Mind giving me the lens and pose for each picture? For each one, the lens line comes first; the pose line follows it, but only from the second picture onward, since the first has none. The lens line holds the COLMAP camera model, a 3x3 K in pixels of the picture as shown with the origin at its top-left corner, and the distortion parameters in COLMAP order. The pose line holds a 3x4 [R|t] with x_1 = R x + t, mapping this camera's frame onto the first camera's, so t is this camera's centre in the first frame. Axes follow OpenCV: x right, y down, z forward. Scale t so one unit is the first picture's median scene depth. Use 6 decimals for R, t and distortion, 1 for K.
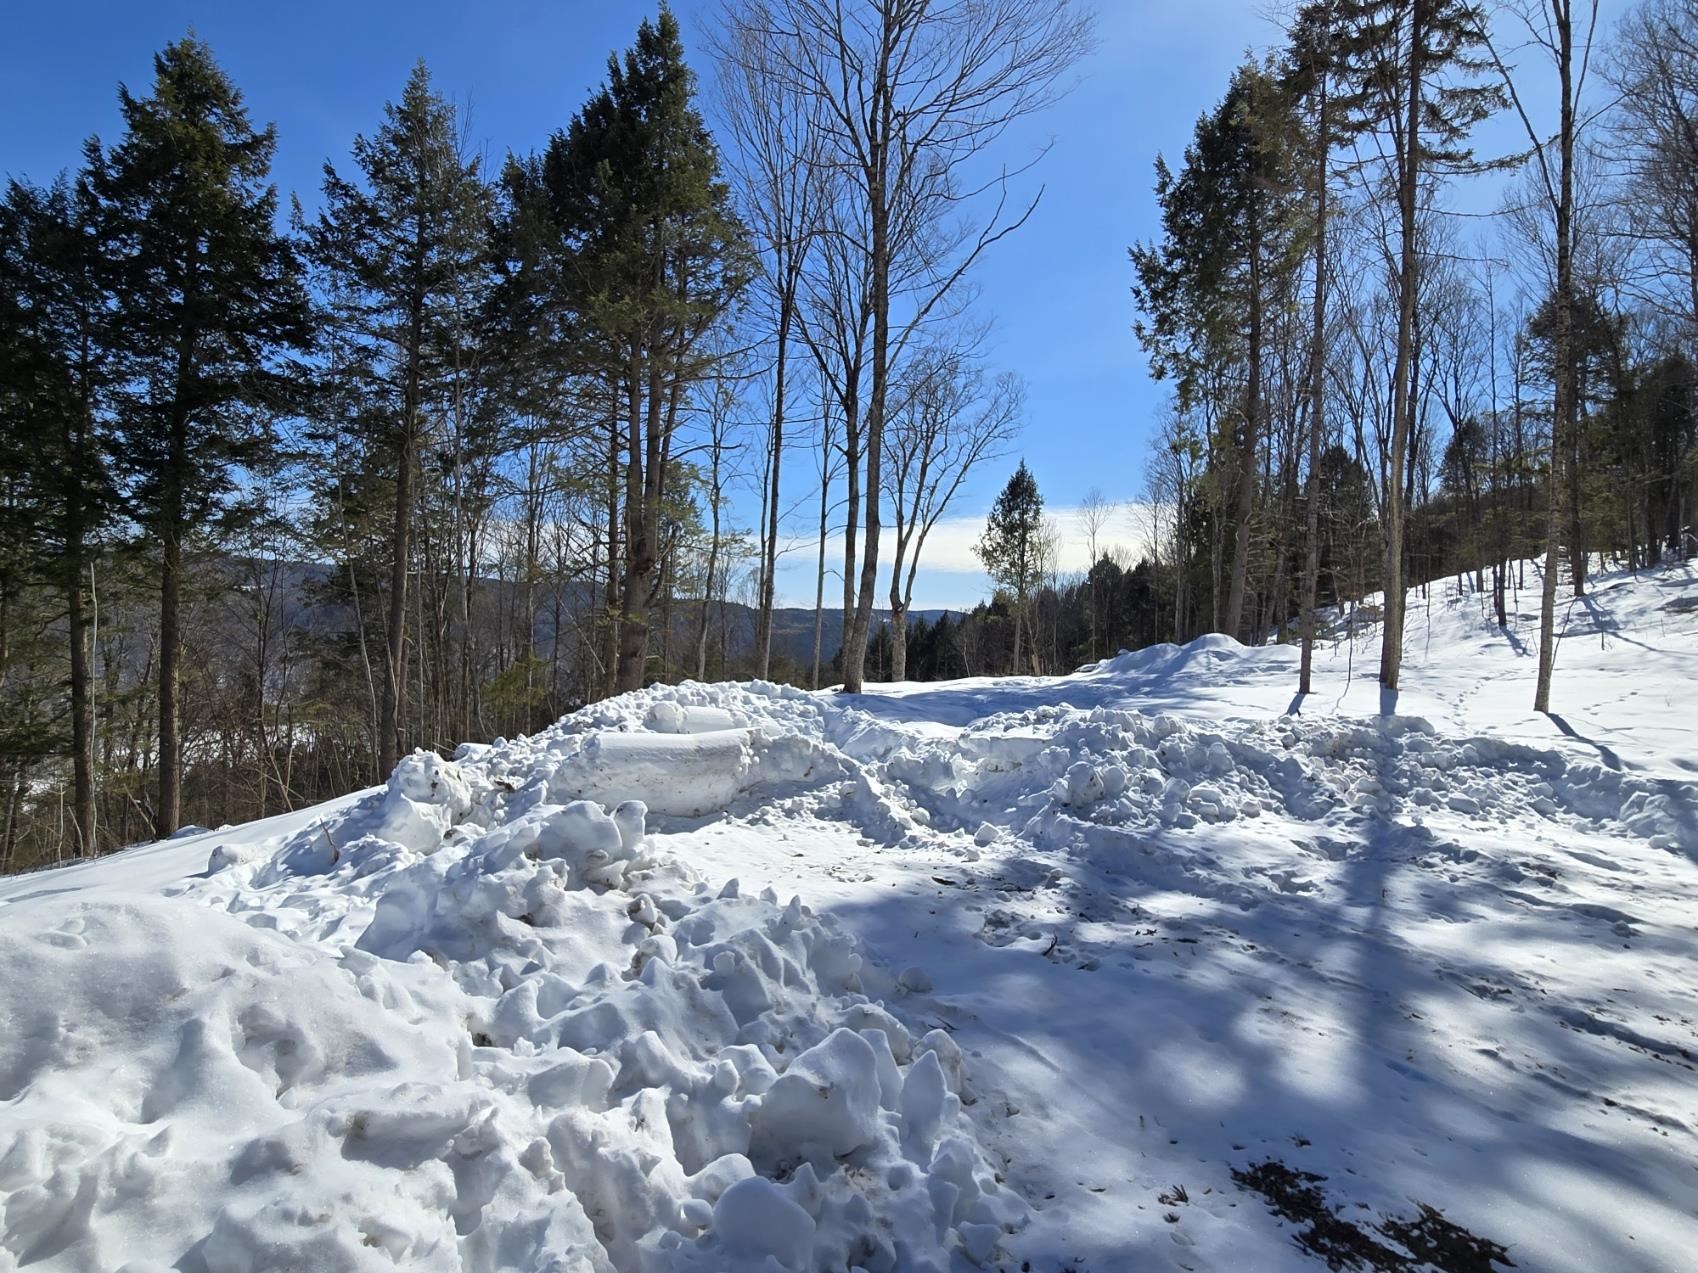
lens RADIAL K [[912.7, 0, 843.2], [0, 912.7, 635.0], [0, 0, 1]] dist [-0.004767, -0.001556]
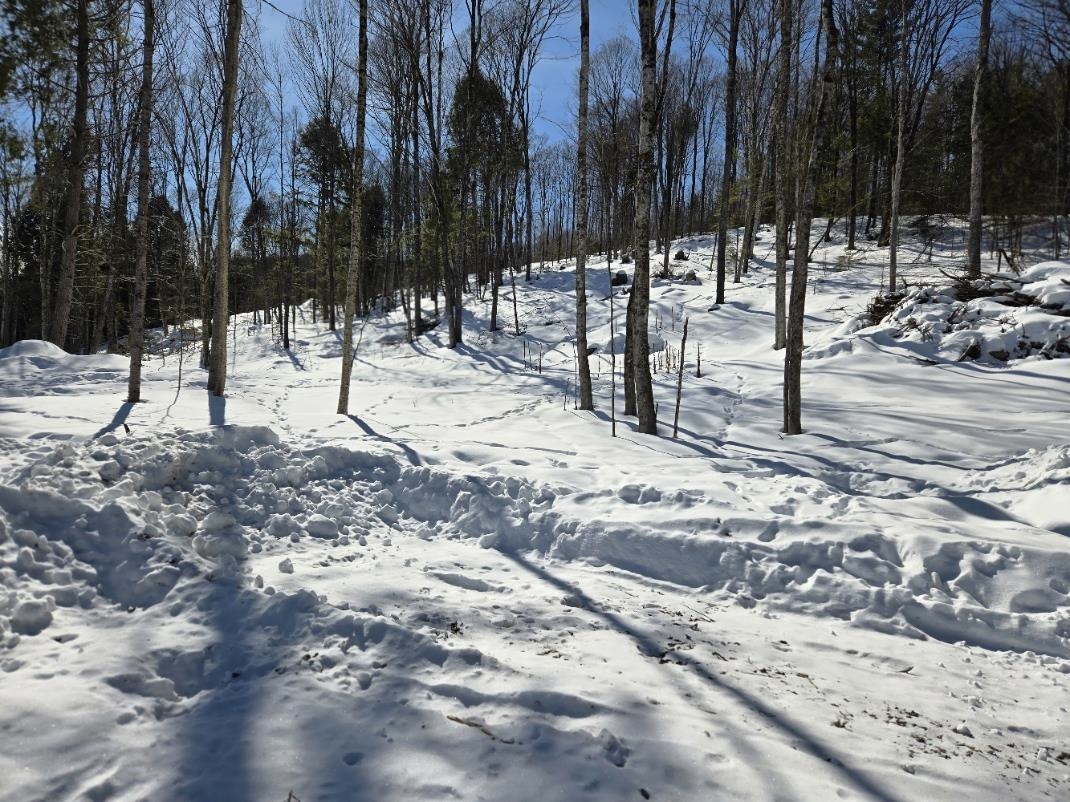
lens RADIAL K [[712.3, 0, 542.6], [0, 712.3, 405.4], [0, 0, 1]] dist [0.063423, -0.038912]
pose [[0.554808, -0.023444, 0.831648, 0.050909], [-0.036608, 0.997947, 0.052554, 0.005395], [-0.831172, -0.059603, 0.552811, 0.101164]]
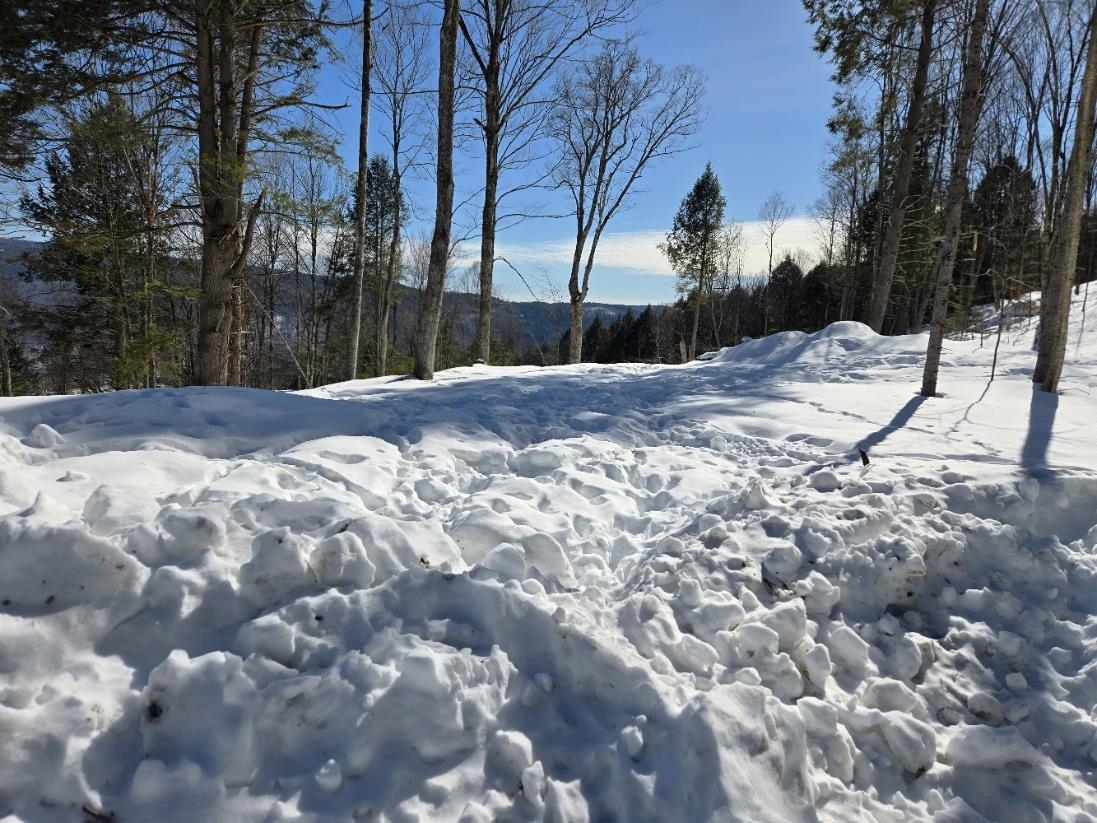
lens RADIAL K [[730.3, 0, 549.9], [0, 730.3, 419.7], [0, 0, 1]] dist [0.063423, -0.038912]
pose [[0.999107, 0.024993, -0.034070, 0.100182], [-0.020383, 0.991366, 0.129531, 0.004984], [0.037013, -0.128721, 0.990990, 0.175909]]
